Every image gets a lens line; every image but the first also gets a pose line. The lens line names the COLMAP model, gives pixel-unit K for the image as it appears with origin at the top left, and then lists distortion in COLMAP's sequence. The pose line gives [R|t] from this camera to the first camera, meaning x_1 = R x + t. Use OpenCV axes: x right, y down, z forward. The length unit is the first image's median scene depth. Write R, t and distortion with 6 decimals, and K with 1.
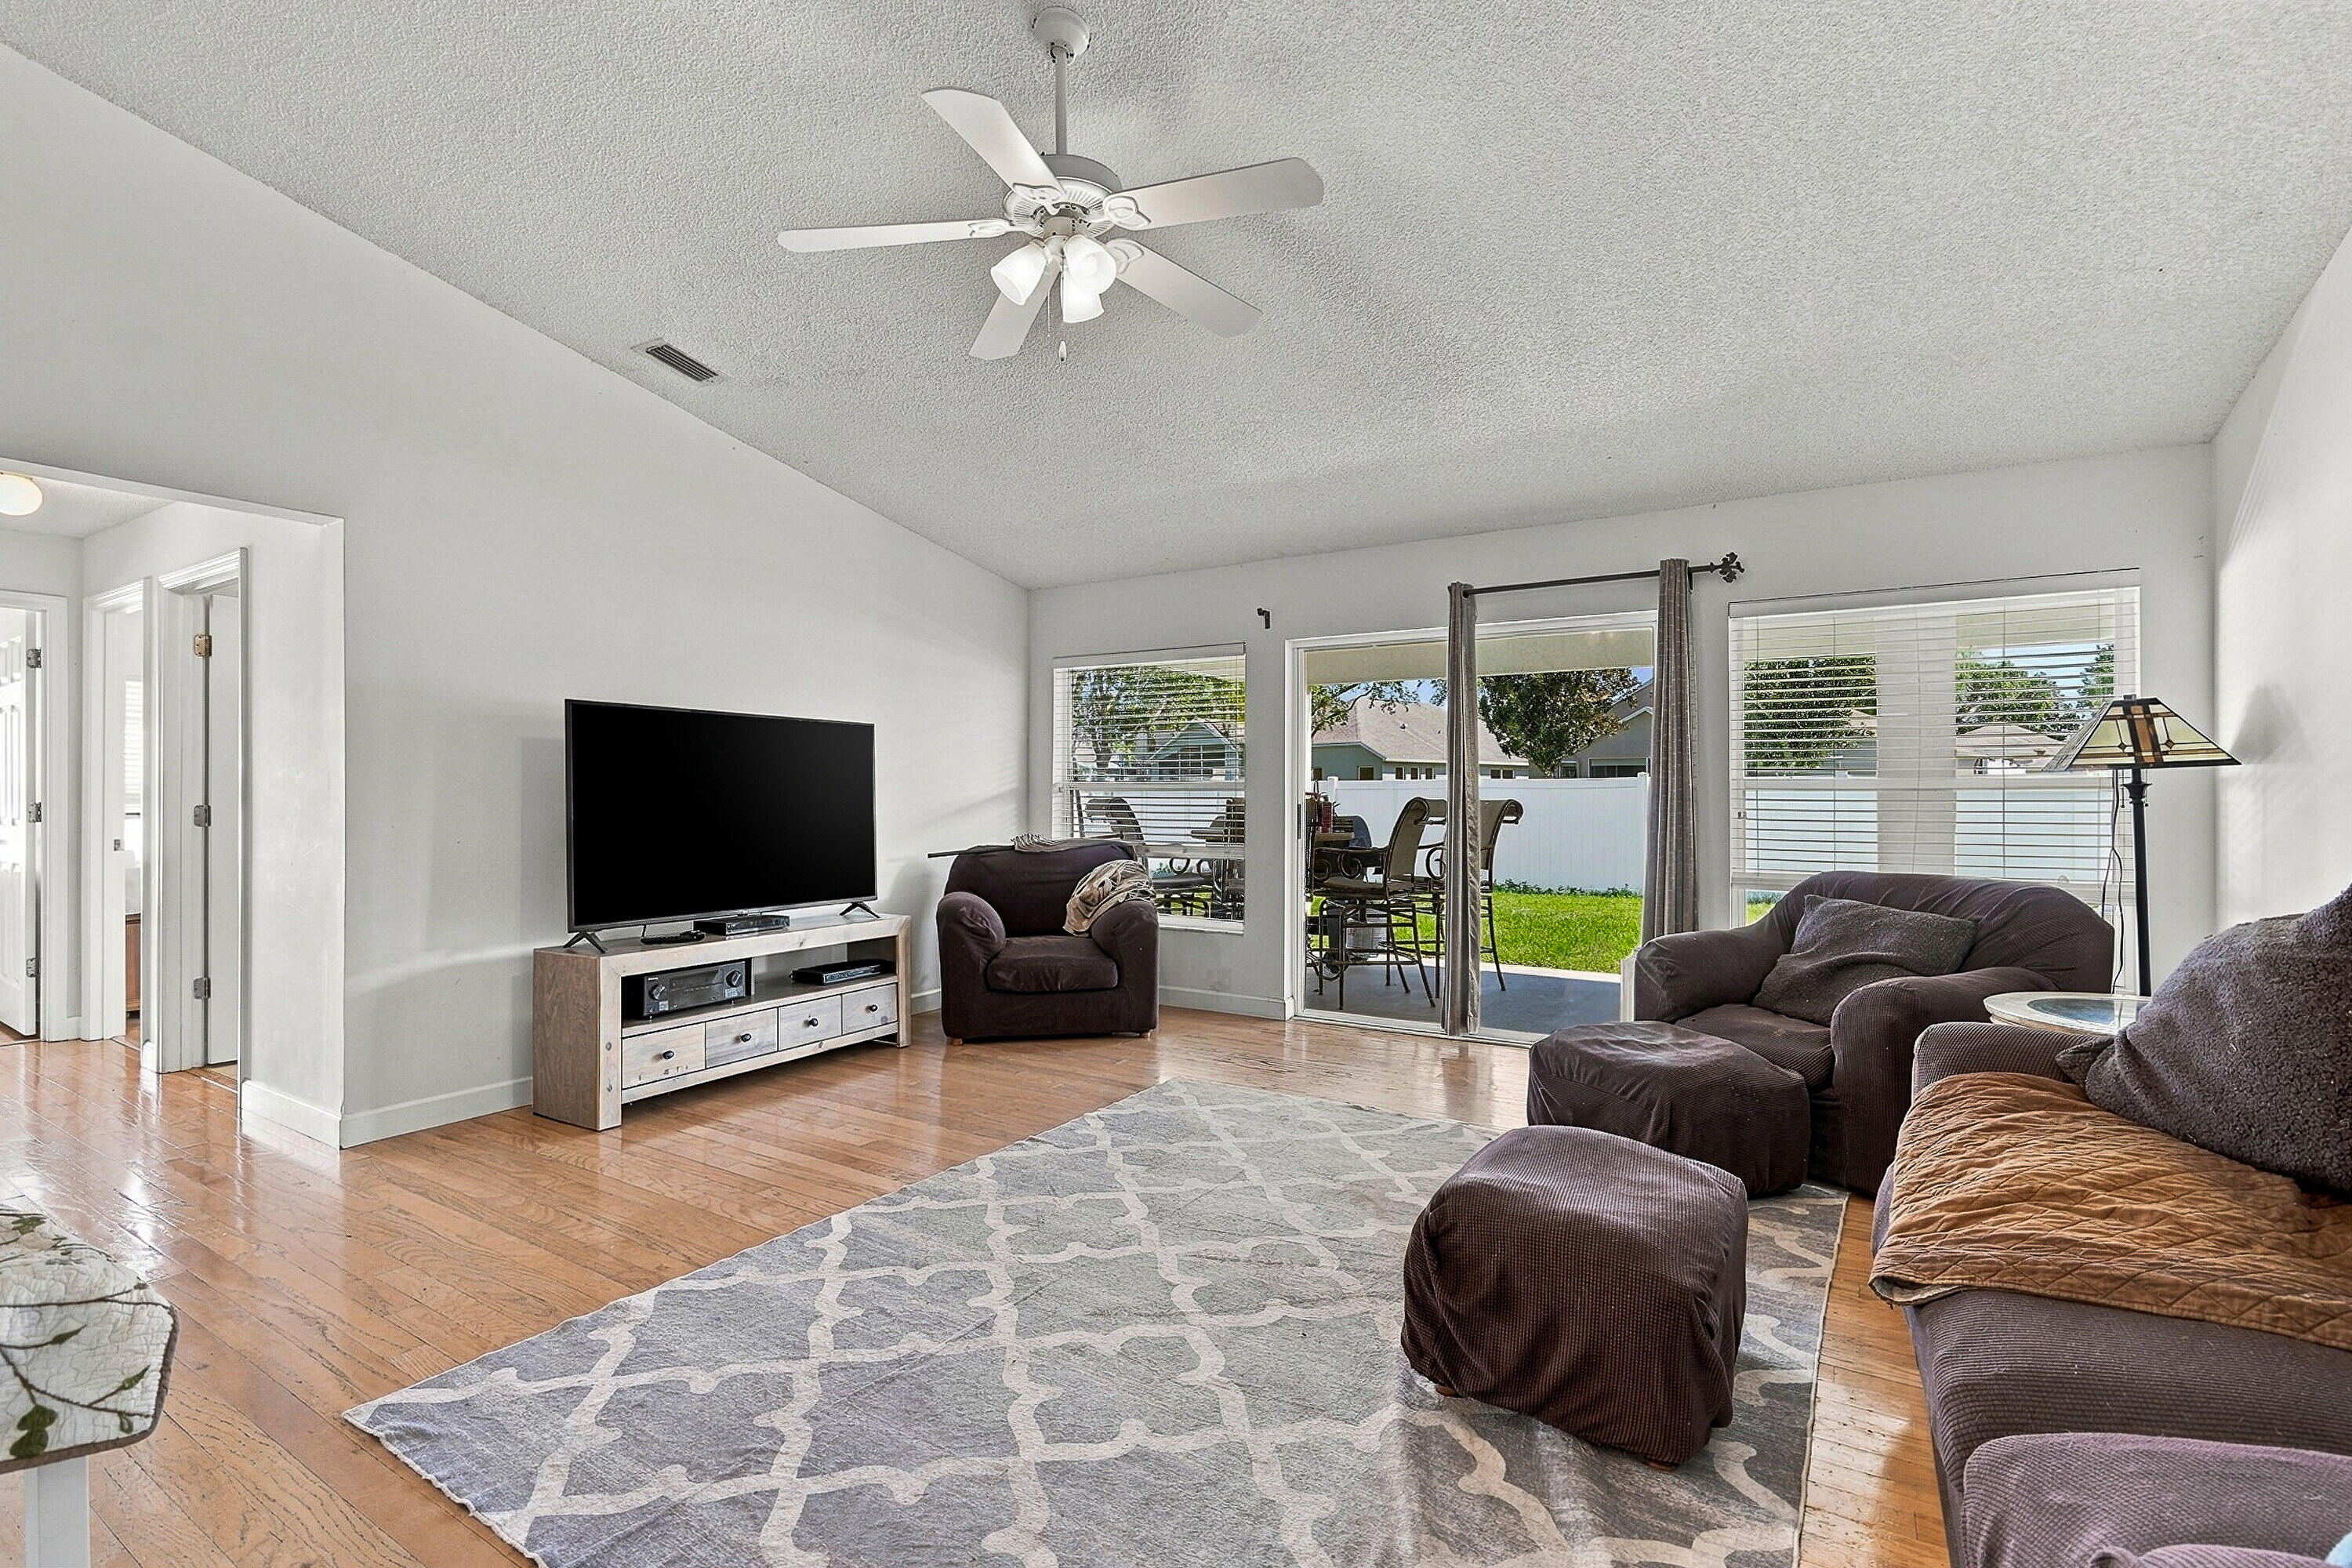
lens RADIAL K [[1063.0, 0, 1173.0], [0, 1063.0, 785.0], [0, 0, 1]] dist [-0.000166, 0.000040]
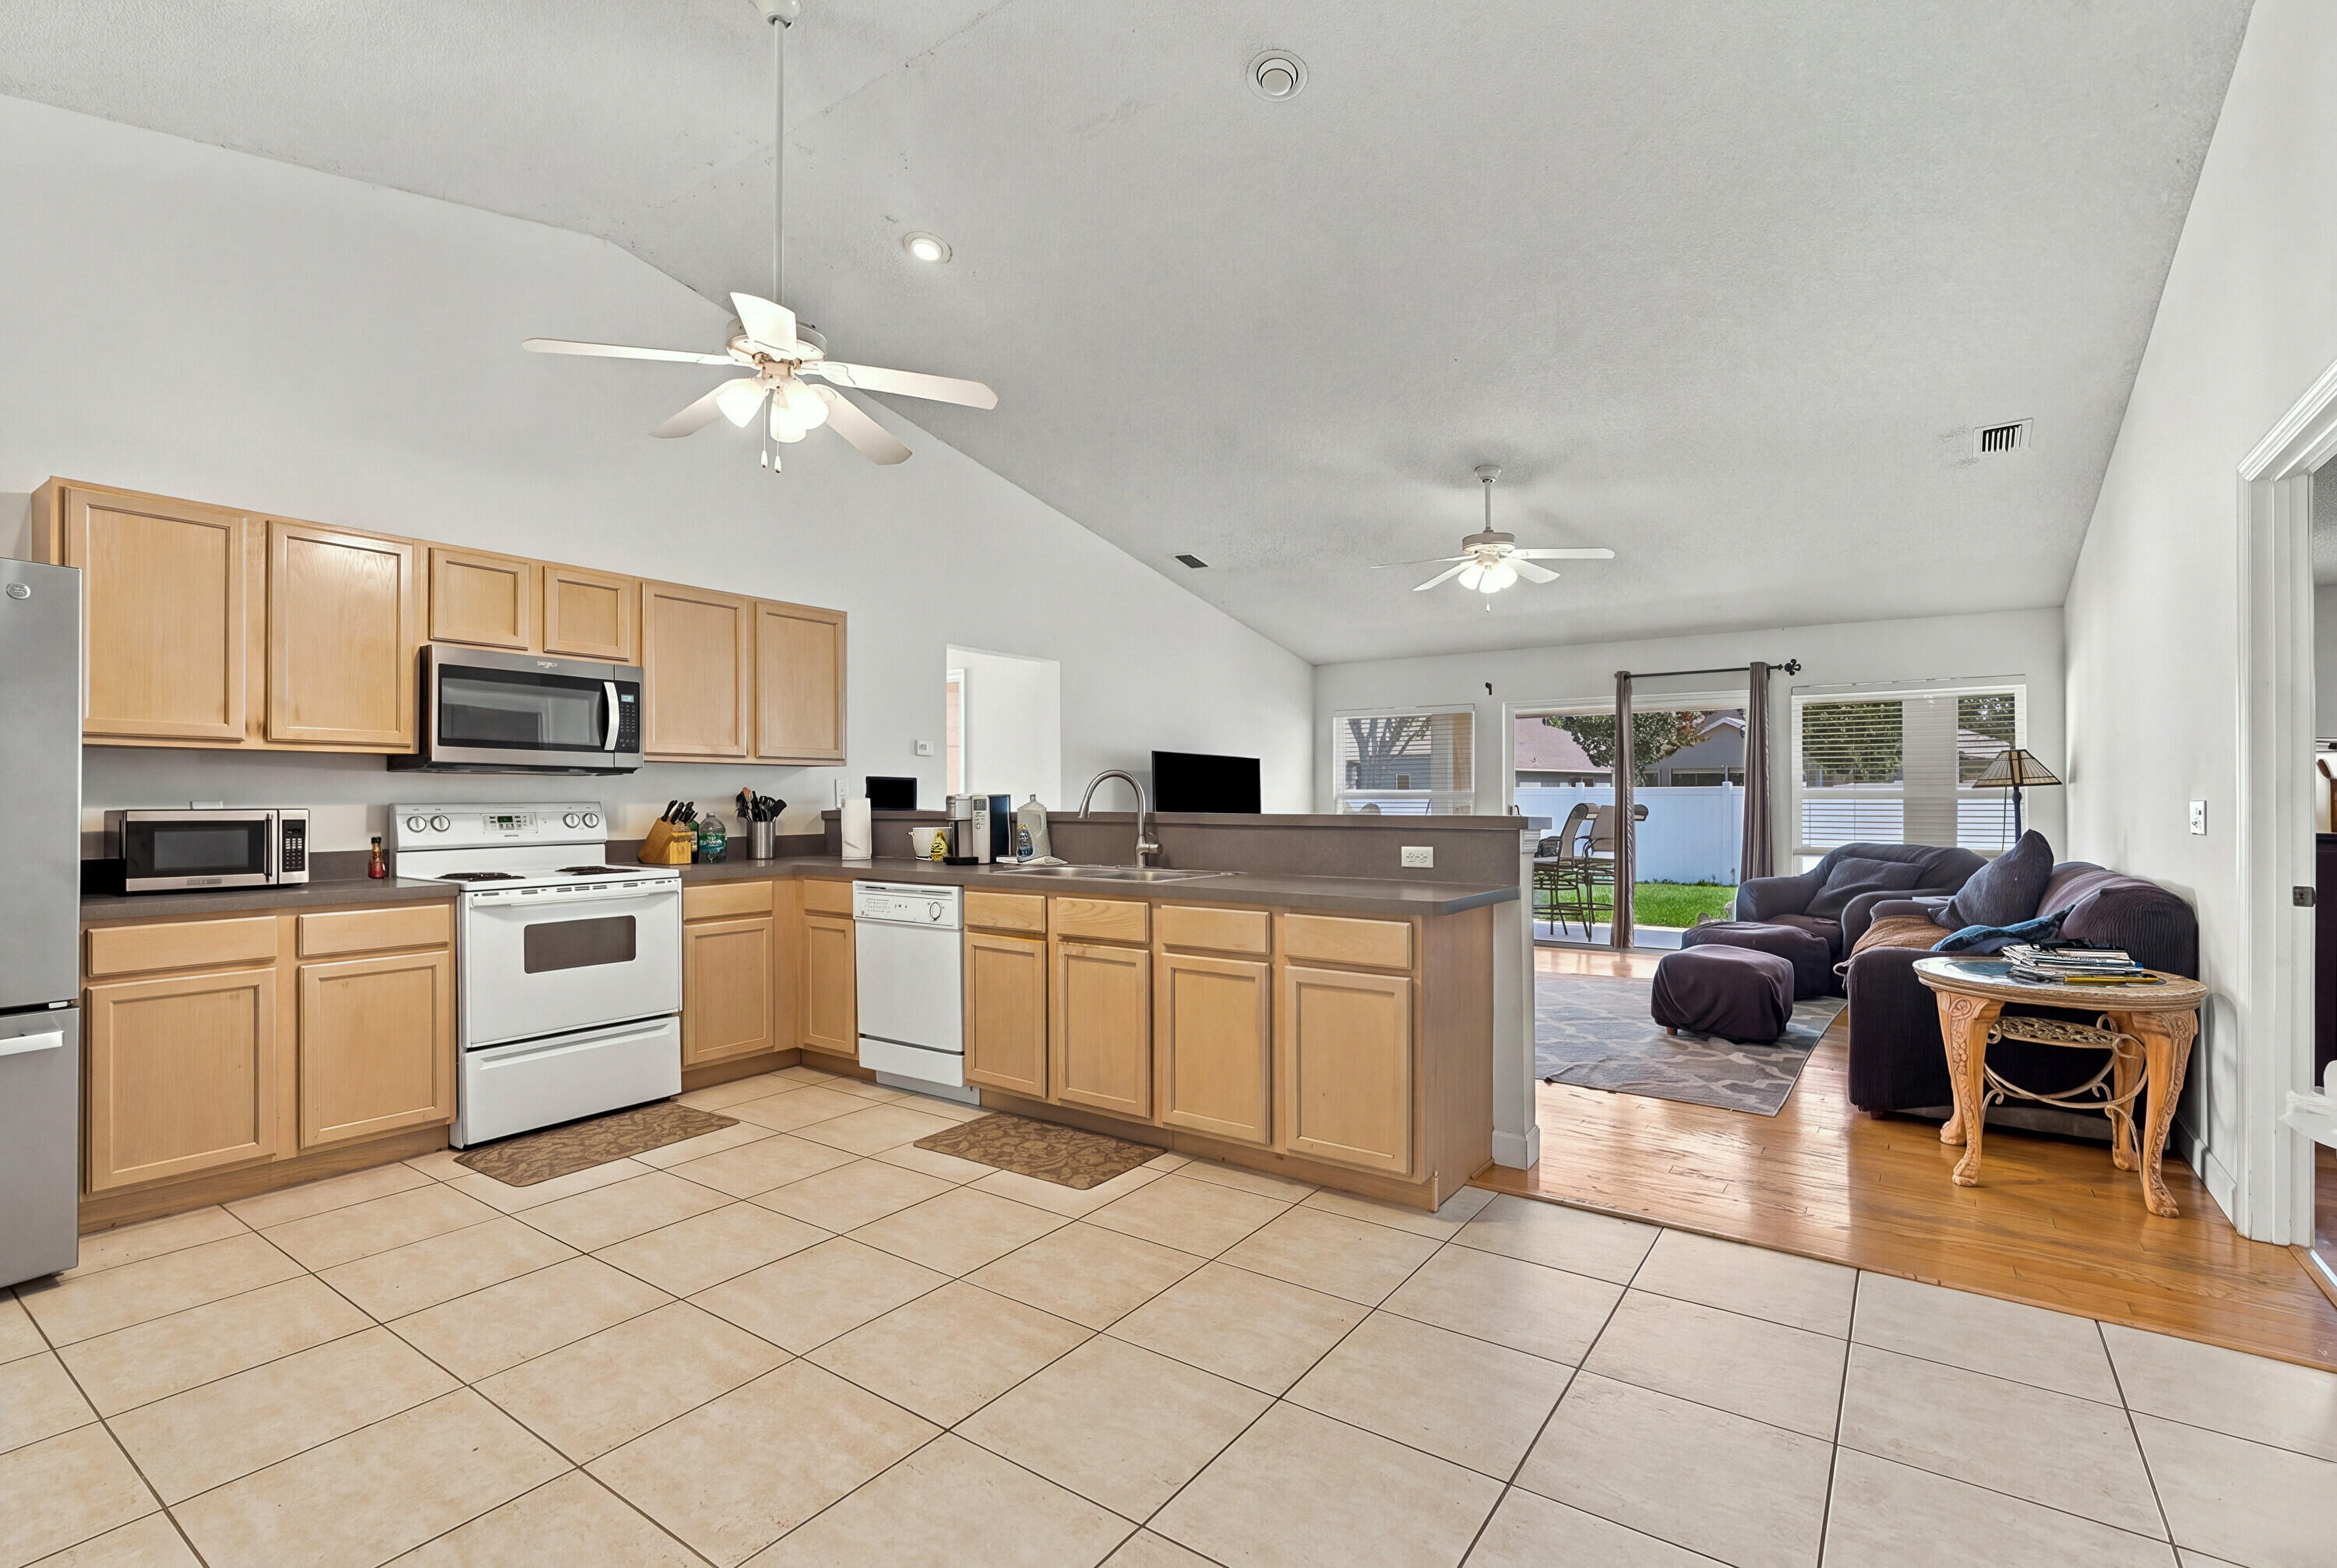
lens RADIAL K [[1075.0, 0, 1163.9], [0, 1075.0, 795.8], [0, 0, 1]] dist [-0.001794, 0.000637]
pose [[0.998153, -0.001293, -0.060740, -0.471179], [0.001430, 0.999997, 0.002215, -0.004788], [0.060737, -0.002298, 0.998151, -0.975614]]
